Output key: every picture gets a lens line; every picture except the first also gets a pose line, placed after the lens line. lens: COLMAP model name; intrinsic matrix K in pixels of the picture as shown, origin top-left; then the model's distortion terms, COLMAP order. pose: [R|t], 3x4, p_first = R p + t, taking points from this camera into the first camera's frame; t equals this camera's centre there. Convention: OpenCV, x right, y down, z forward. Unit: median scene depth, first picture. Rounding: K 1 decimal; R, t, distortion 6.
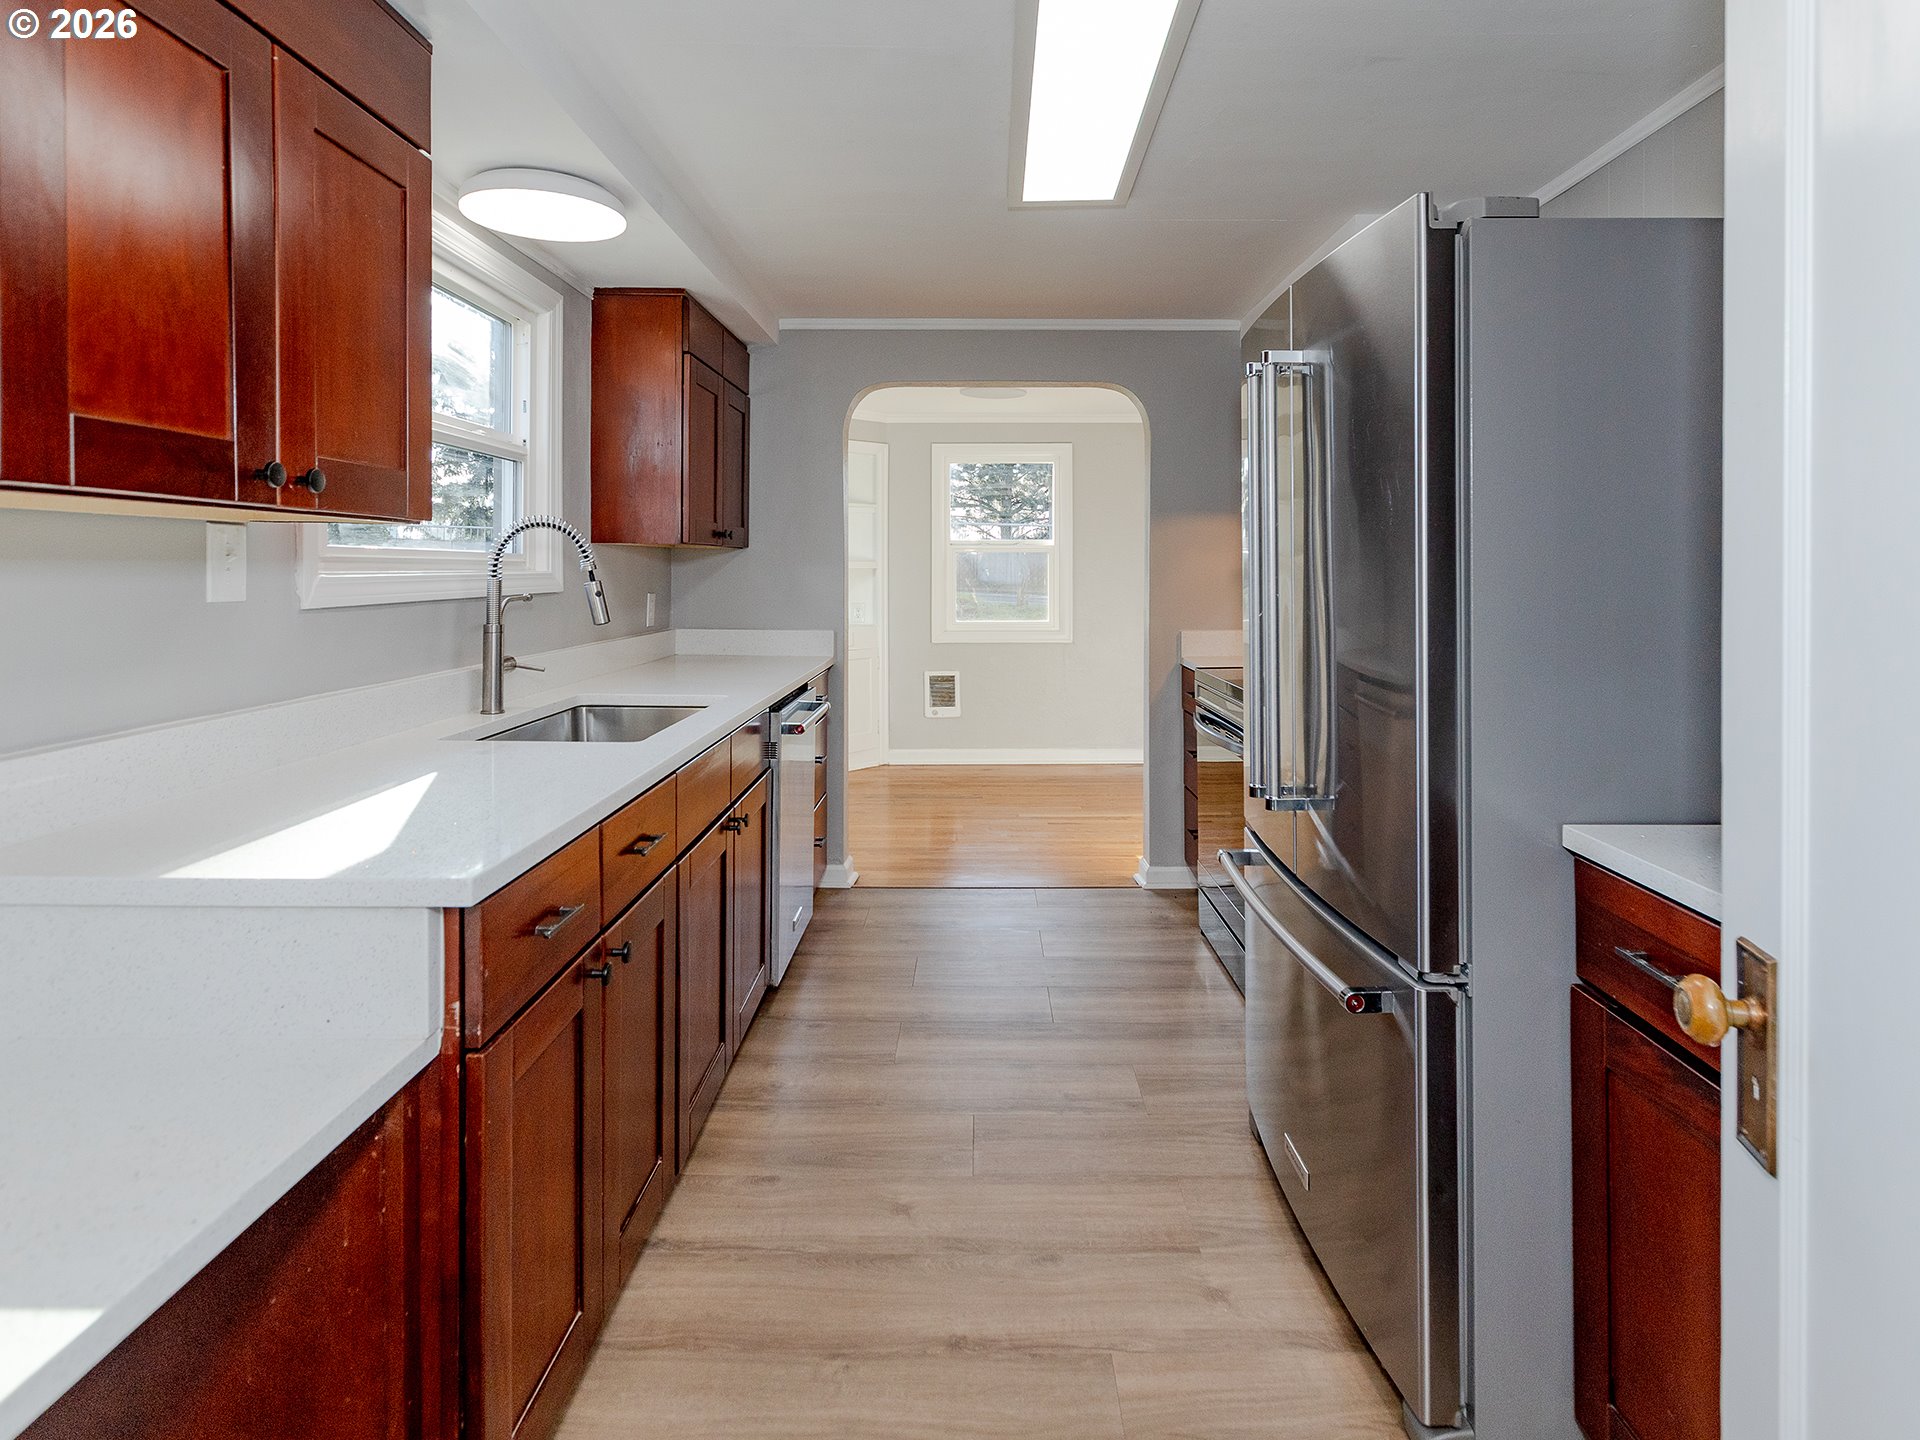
lens RADIAL K [[1920.1, 0, 959.7], [0, 1920.1, 719.7], [0, 0, 1]] dist [0.006442, 0.000000]
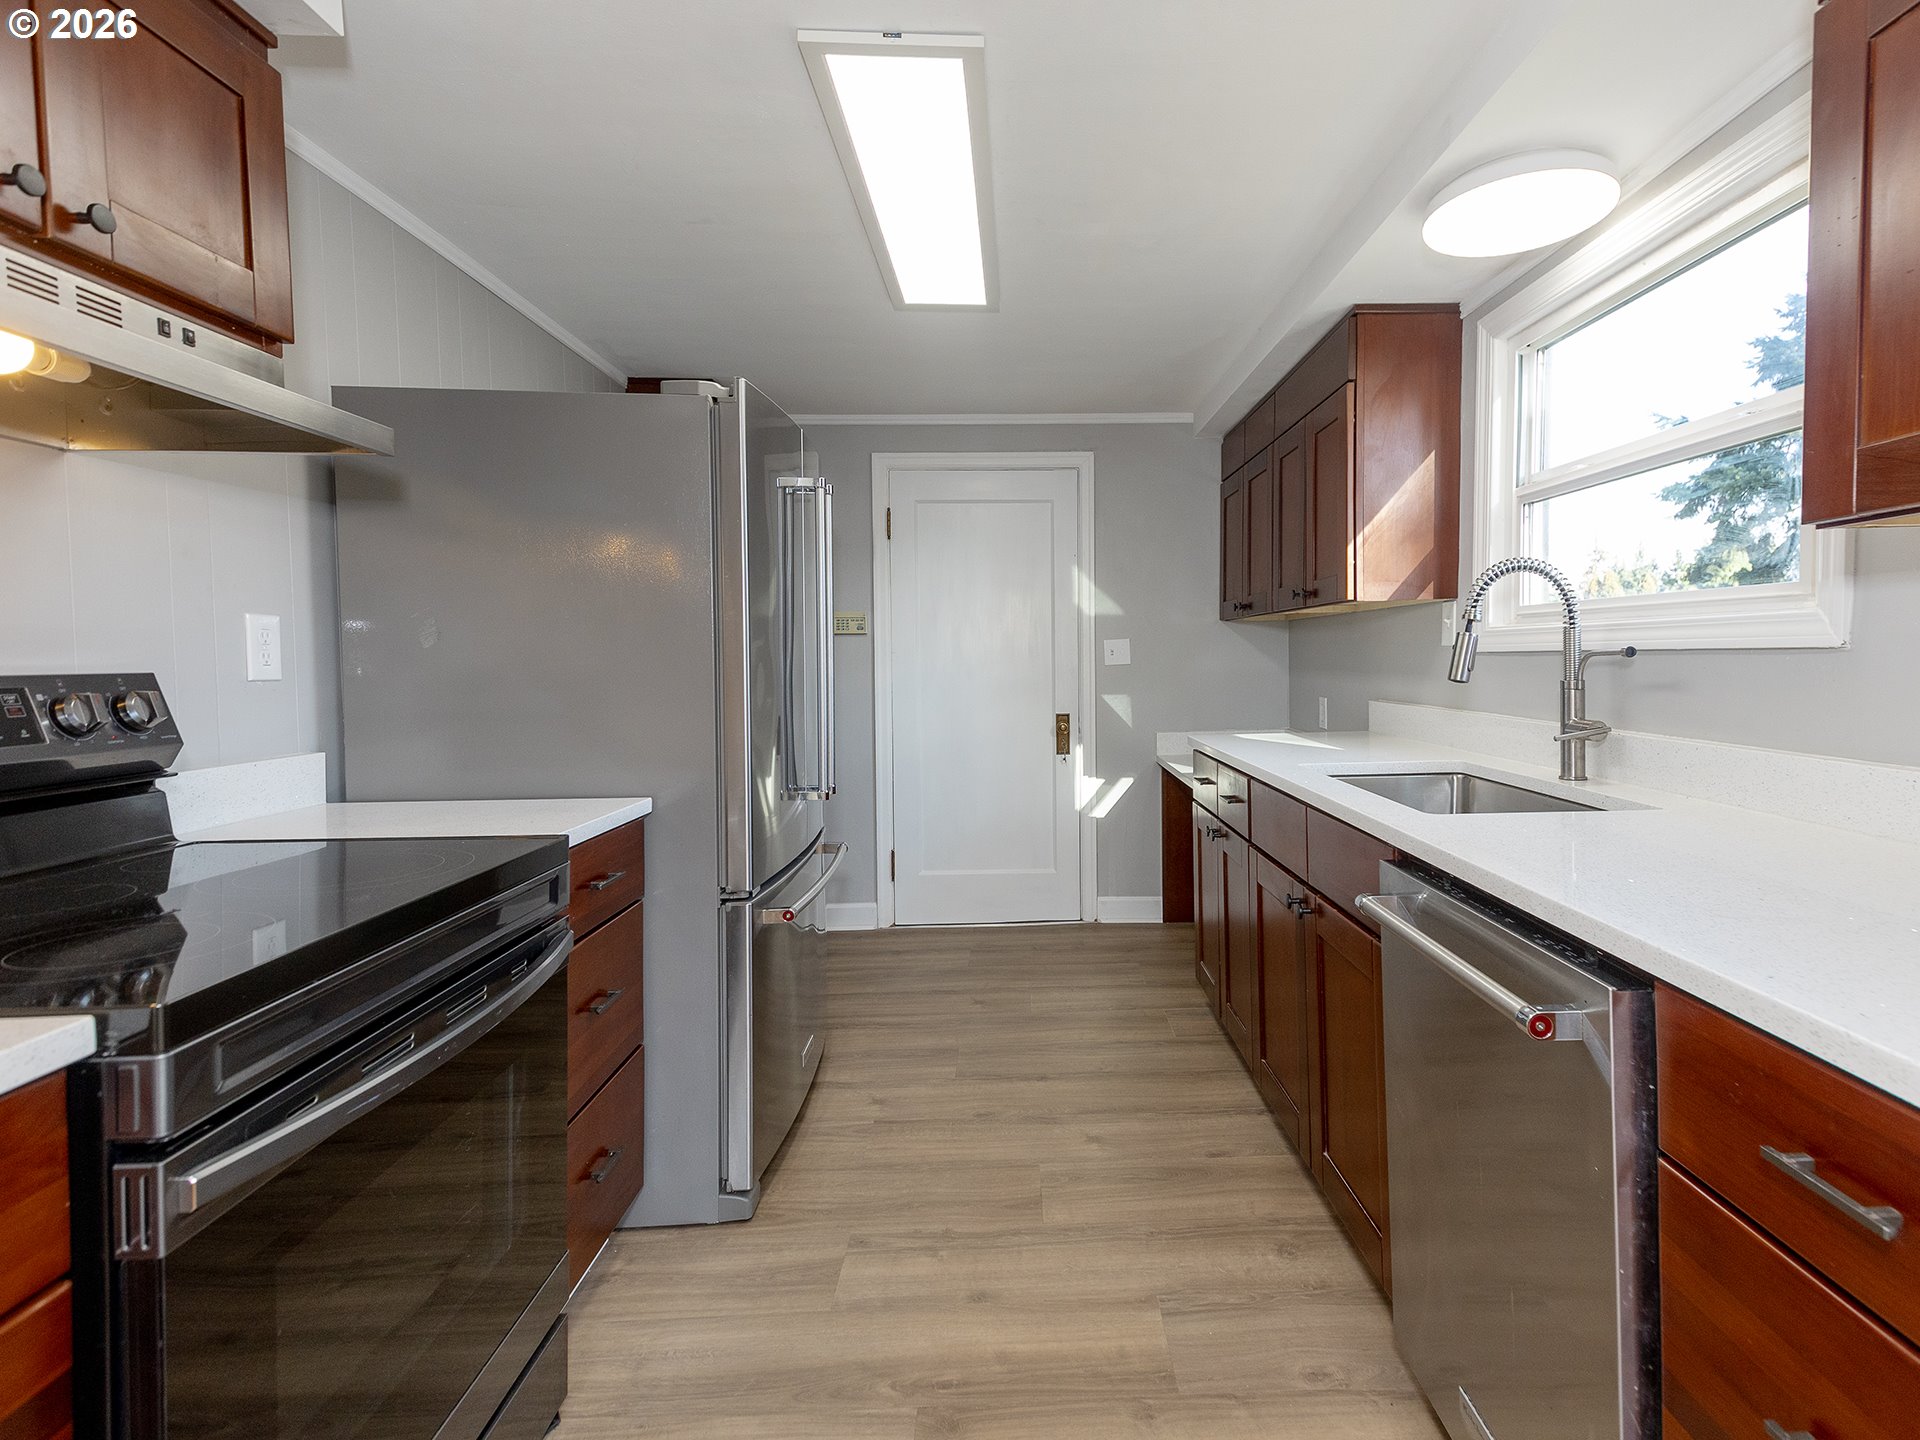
lens RADIAL K [[1920.1, 0, 960.4], [0, 1920.1, 721.1], [0, 0, 1]] dist [0.006442, 0.000000]
pose [[-0.999782, 0.014802, 0.014746, 0.037259], [0.016382, 0.993397, 0.113554, -0.172964], [-0.012968, 0.113771, -0.993422, 2.371916]]
